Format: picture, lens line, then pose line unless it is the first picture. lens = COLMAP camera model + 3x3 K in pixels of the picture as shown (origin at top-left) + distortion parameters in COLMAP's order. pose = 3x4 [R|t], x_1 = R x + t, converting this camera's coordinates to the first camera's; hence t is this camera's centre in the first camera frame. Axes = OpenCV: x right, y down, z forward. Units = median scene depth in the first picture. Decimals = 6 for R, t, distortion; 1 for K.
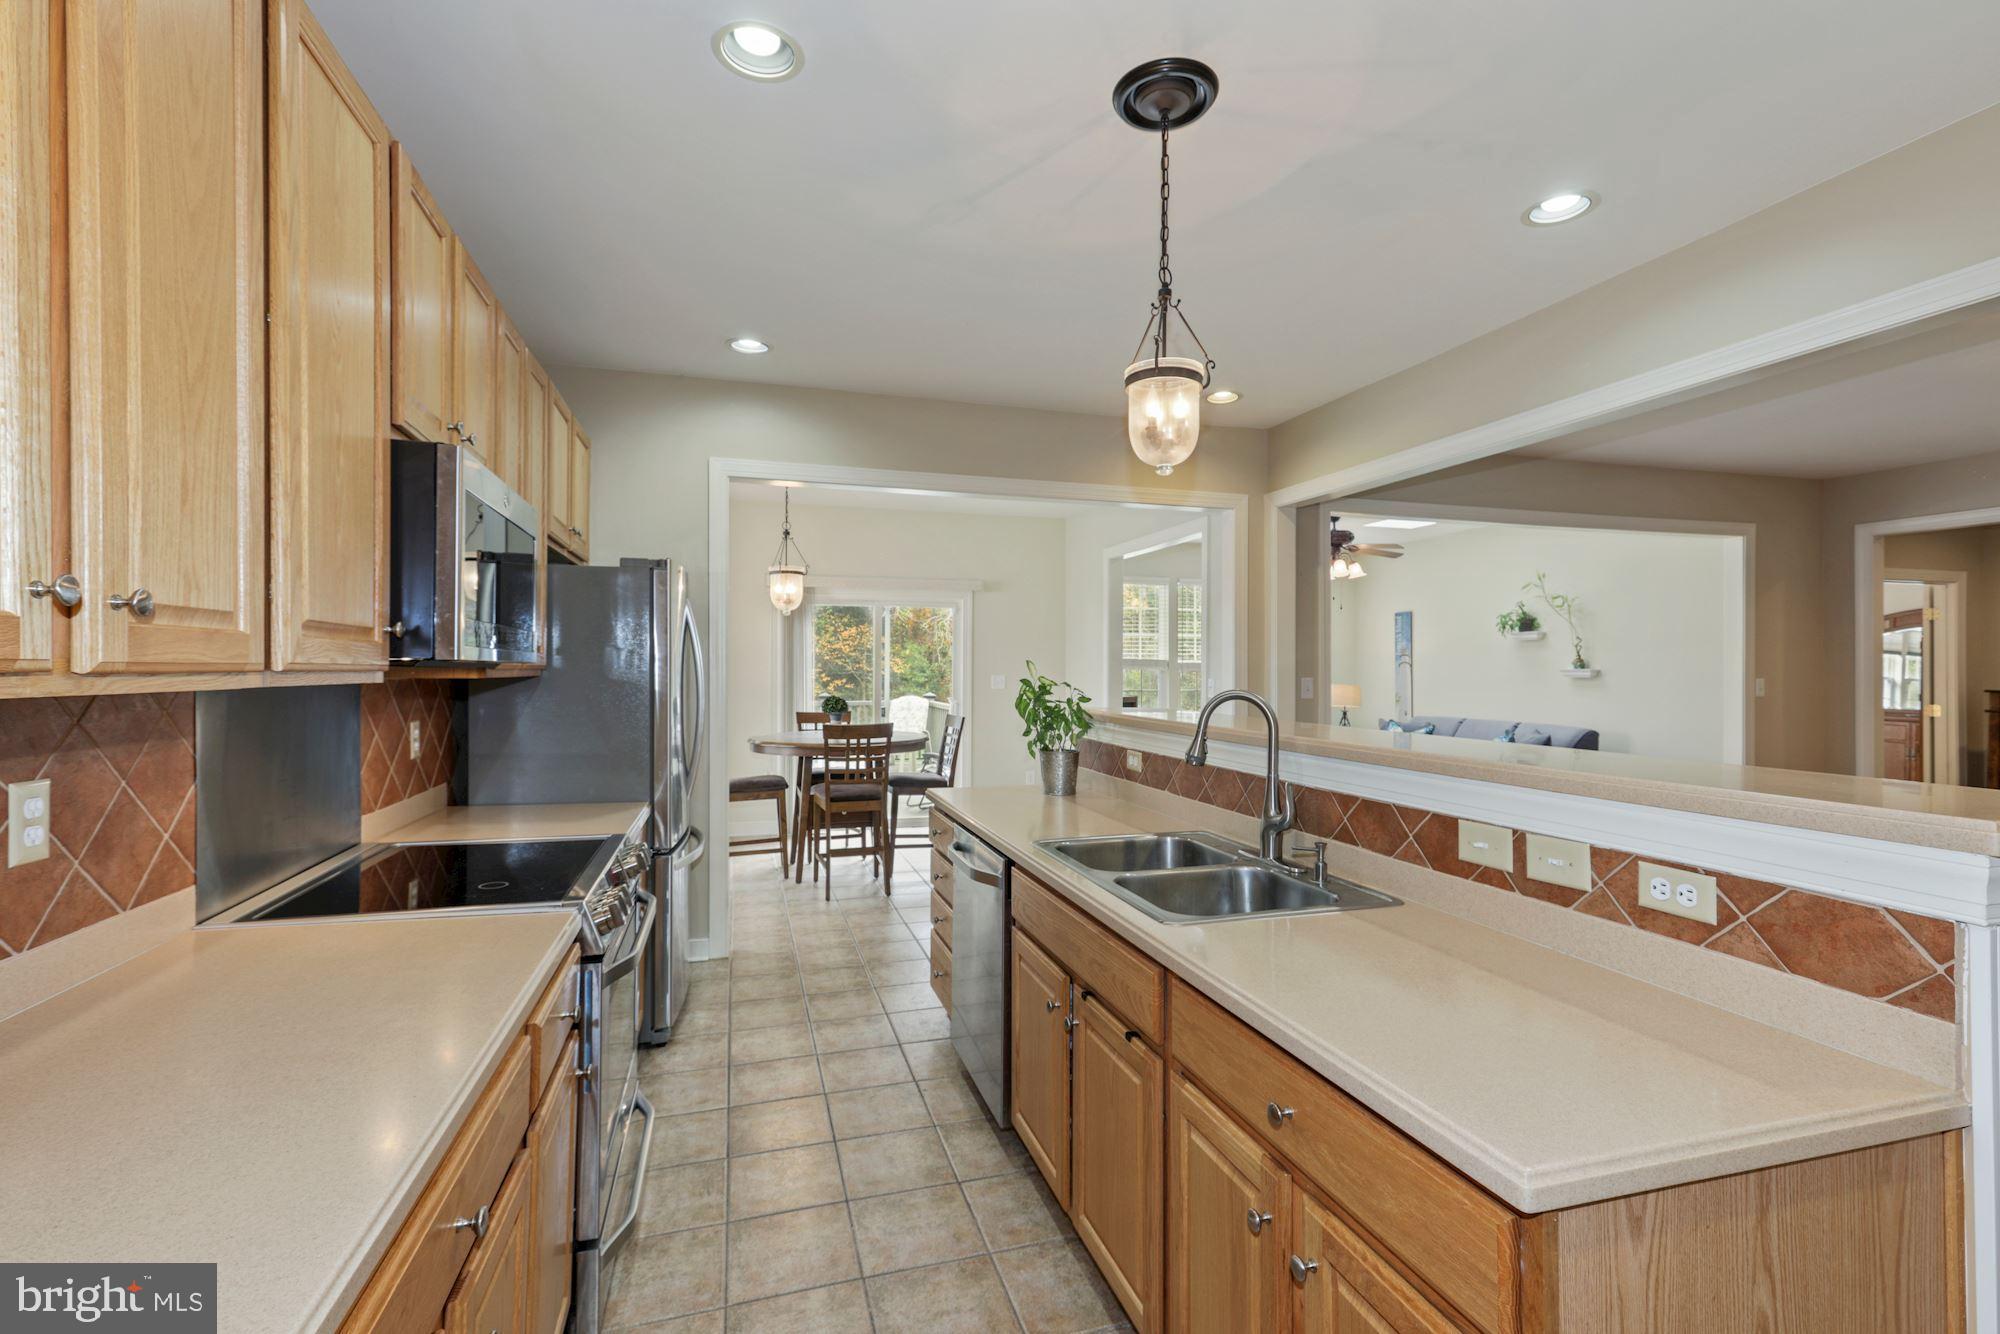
lens RADIAL K [[887.2, 0, 998.3], [0, 887.2, 669.9], [0, 0, 1]] dist [0.000913, 0.005541]
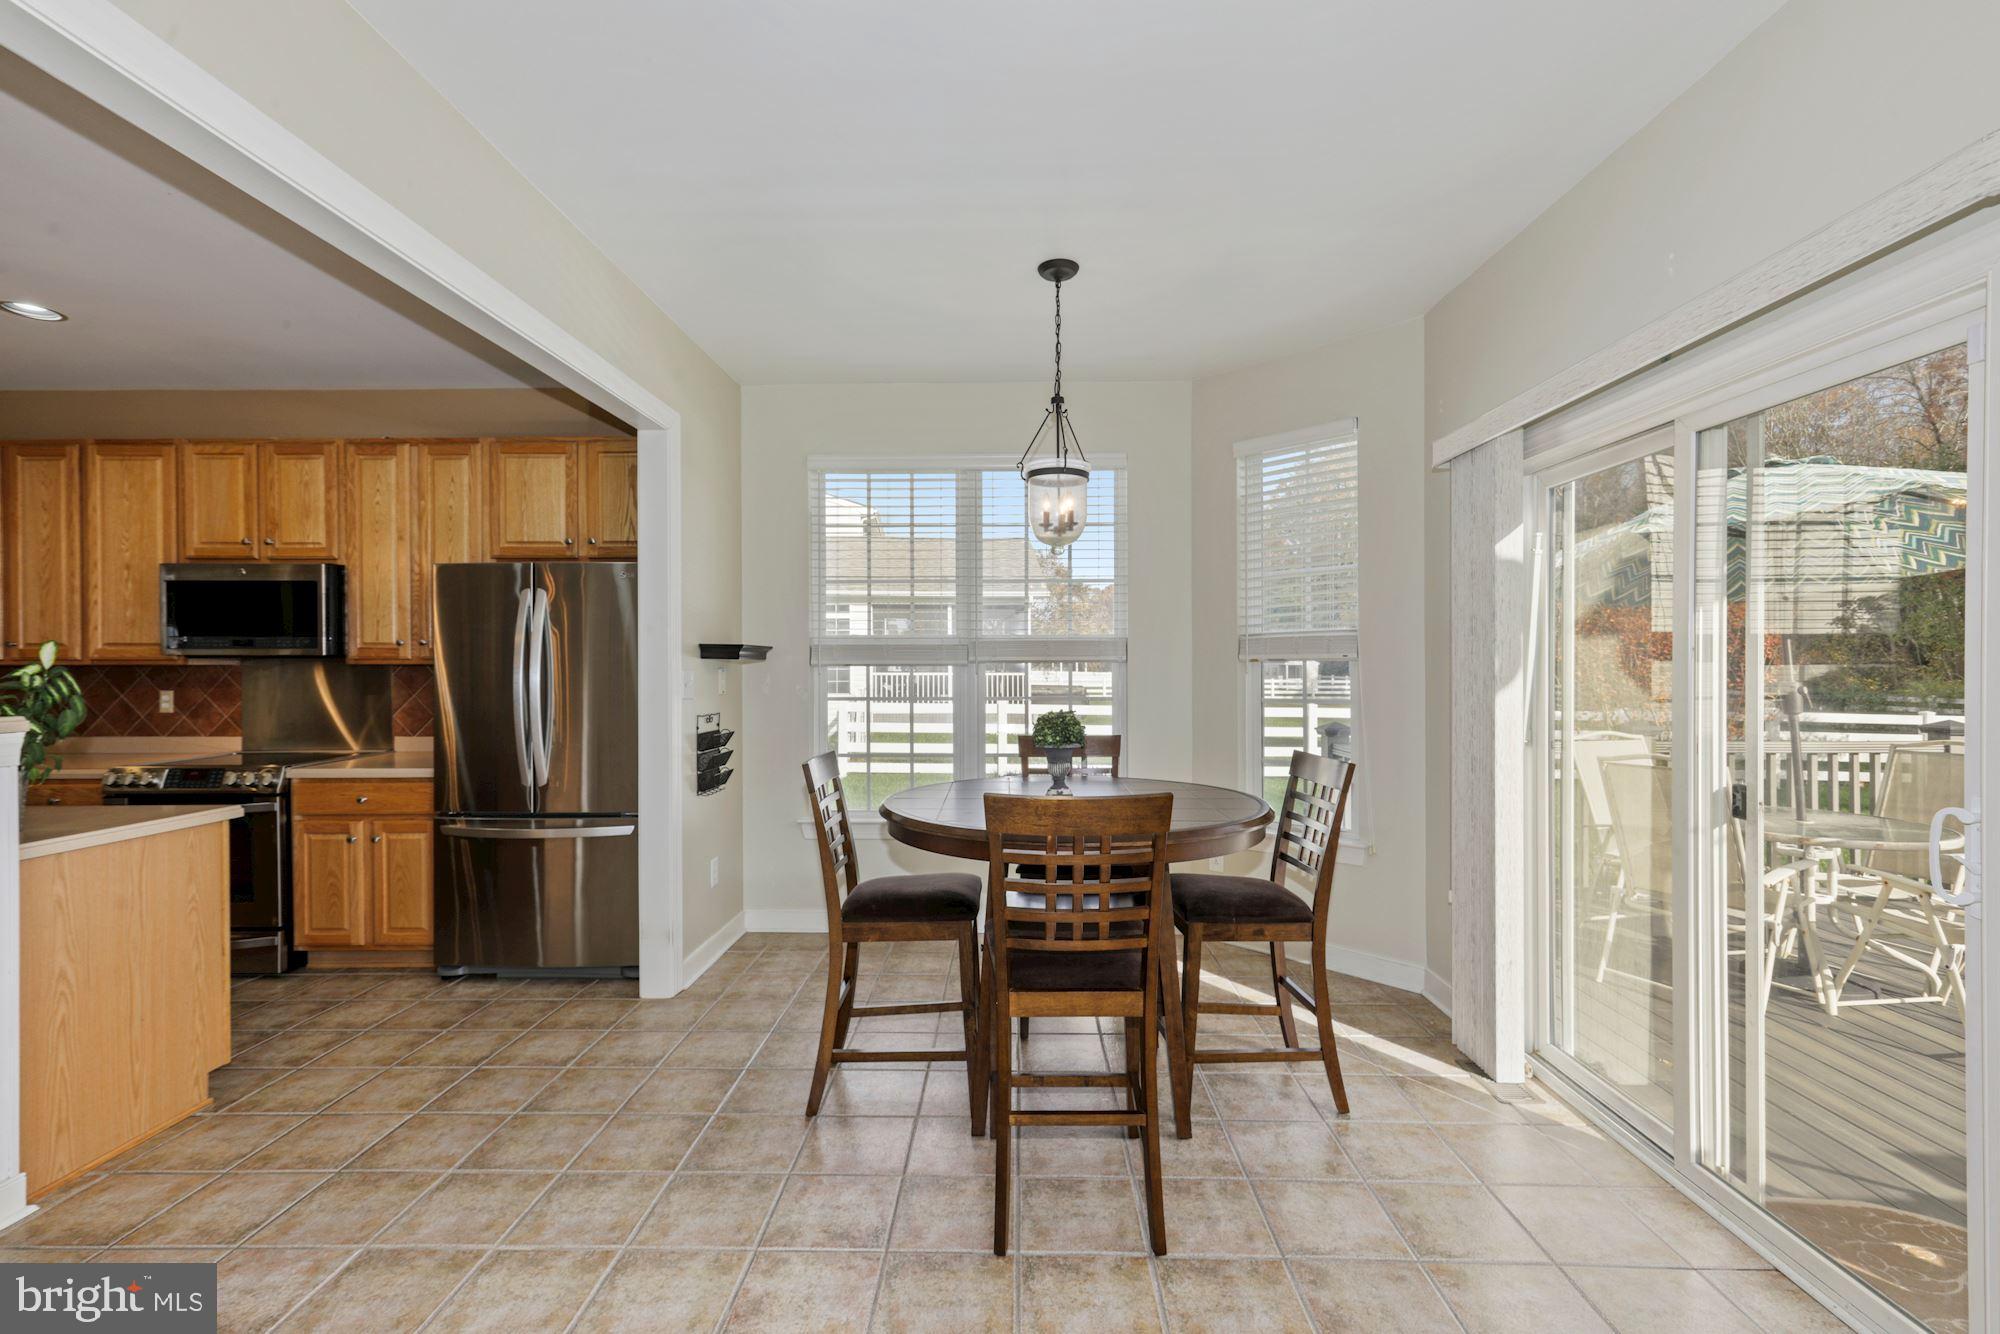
lens RADIAL K [[887.2, 0, 998.3], [0, 887.2, 669.9], [0, 0, 1]] dist [0.000913, 0.005541]
pose [[-0.310282, 0.002686, -0.950641, 0.267994], [-0.000094, 0.999996, 0.002857, 0.006146], [0.950645, 0.000976, -0.310280, 1.085511]]
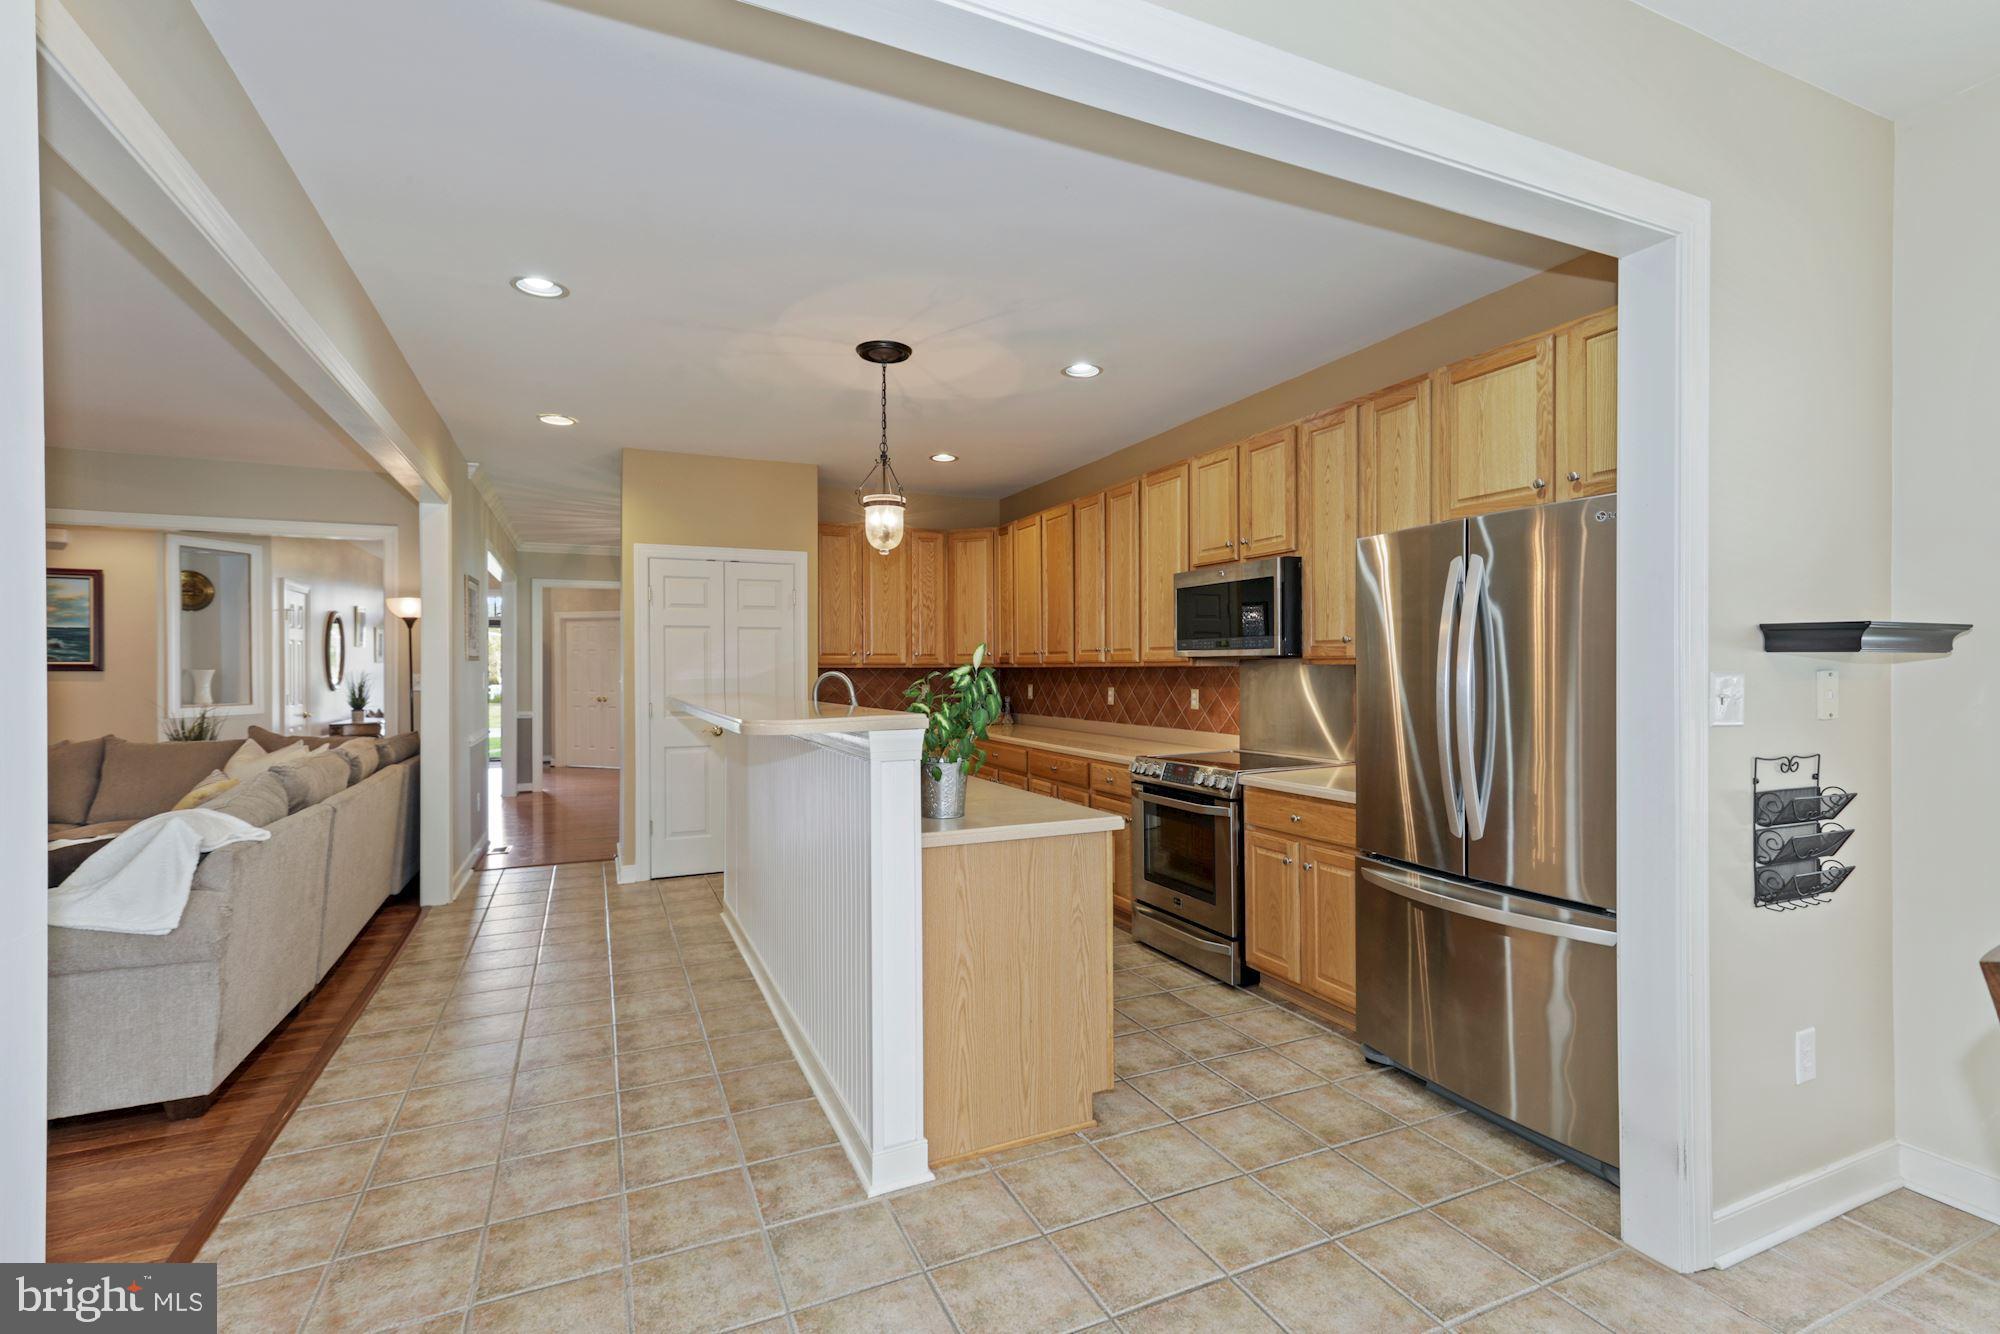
lens RADIAL K [[887.2, 0, 998.3], [0, 887.2, 669.9], [0, 0, 1]] dist [0.000913, 0.005541]
pose [[-0.990692, 0.000312, -0.136122, 0.070034], [0.000105, 0.999999, 0.001525, 0.006400], [0.136123, 0.001497, -0.990691, 0.985105]]
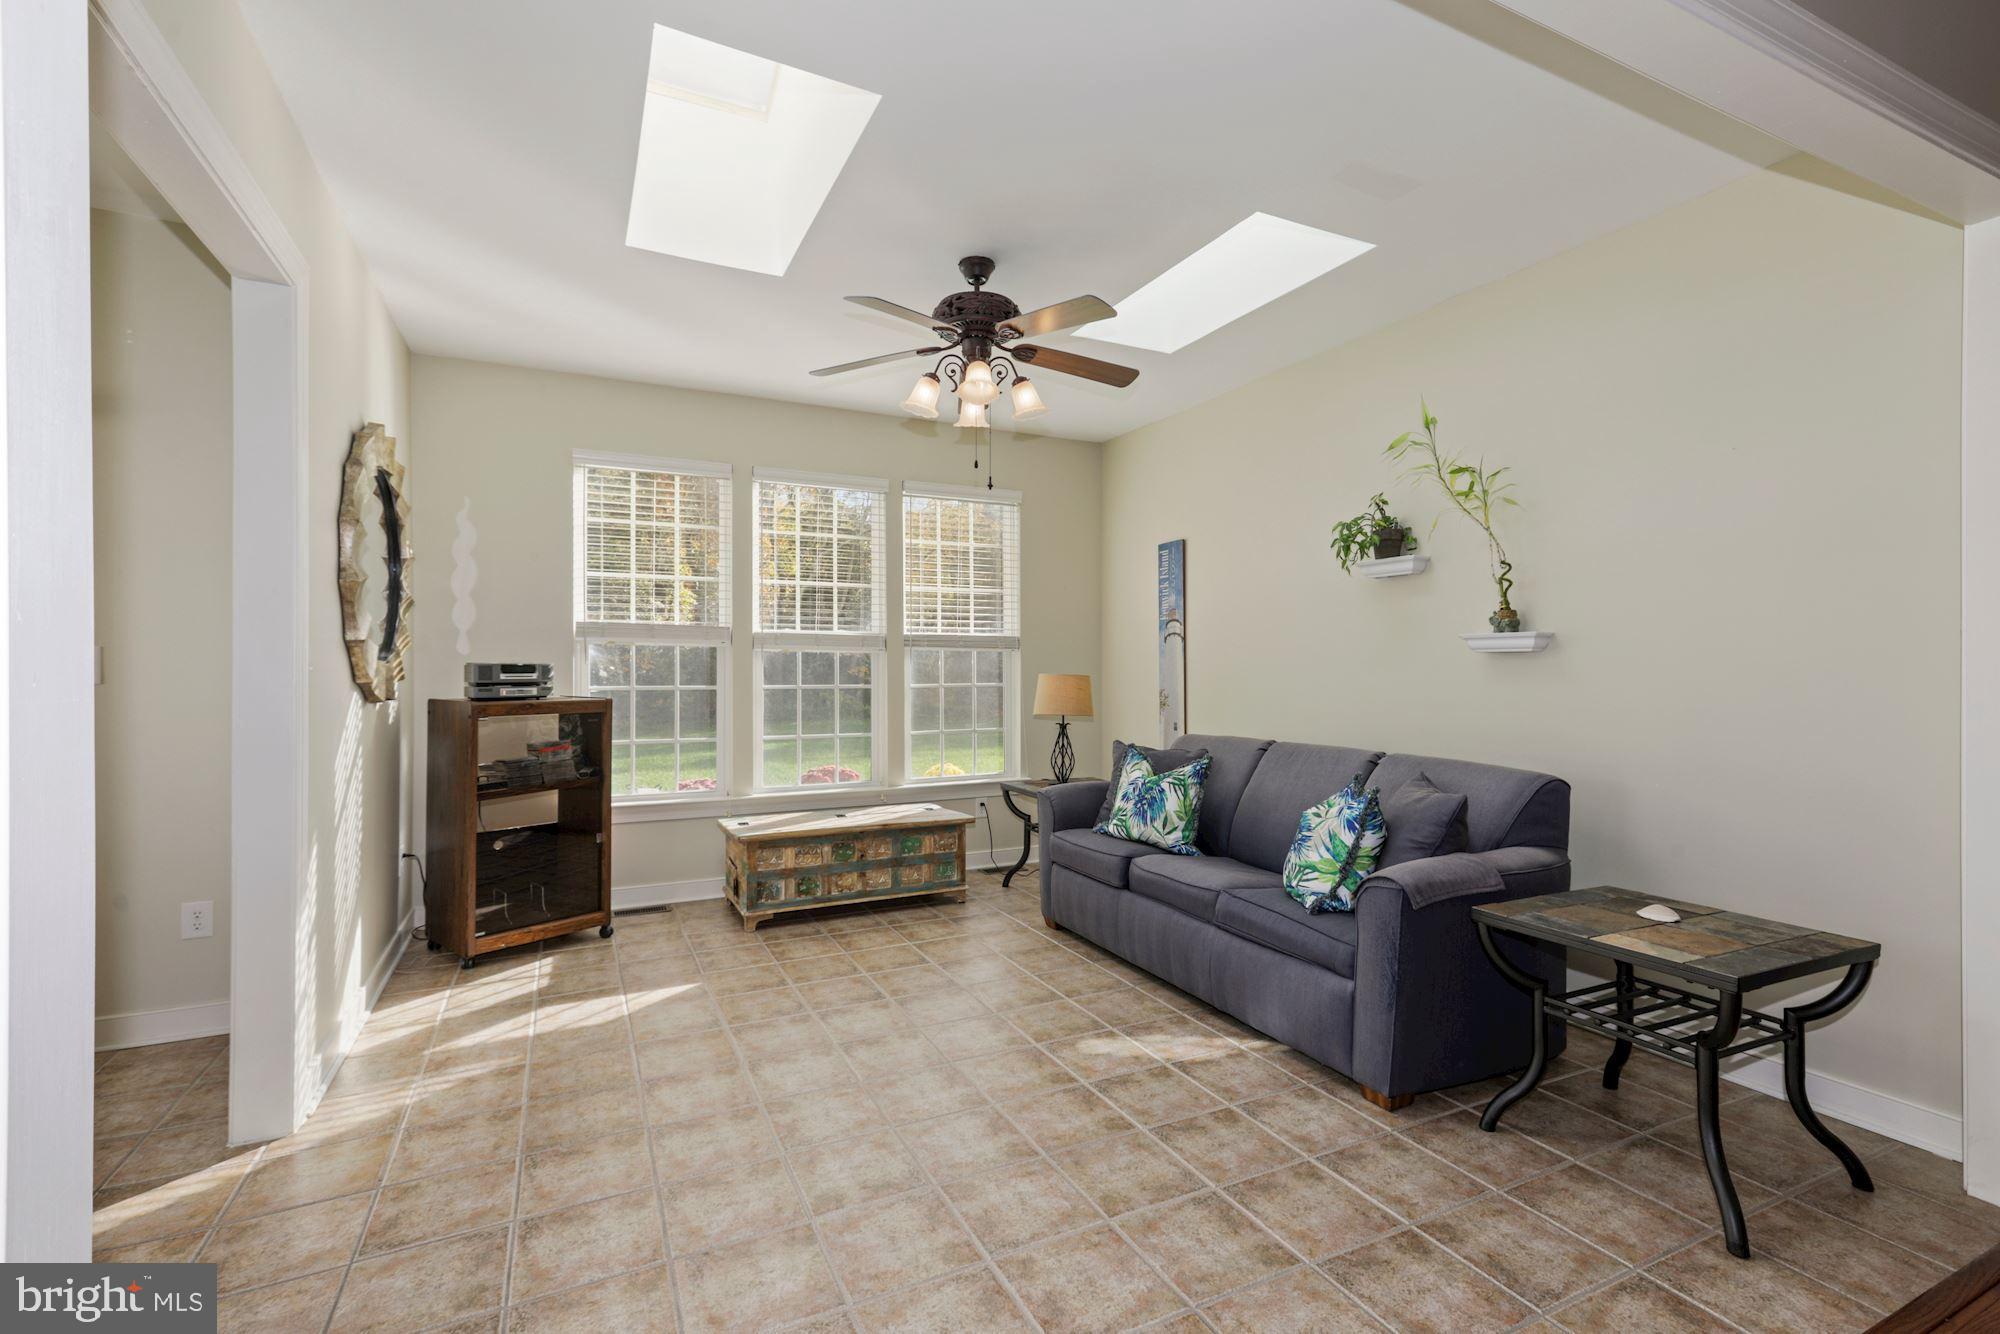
lens RADIAL K [[880.0, 0, 997.3], [0, 880.0, 662.4], [0, 0, 1]] dist [0.009136, 0.000026]
pose [[0.987377, -0.000502, 0.158388, 0.407134], [0.001144, 0.999991, -0.003966, 0.018910], [-0.158384, 0.004097, 0.987369, 0.740375]]
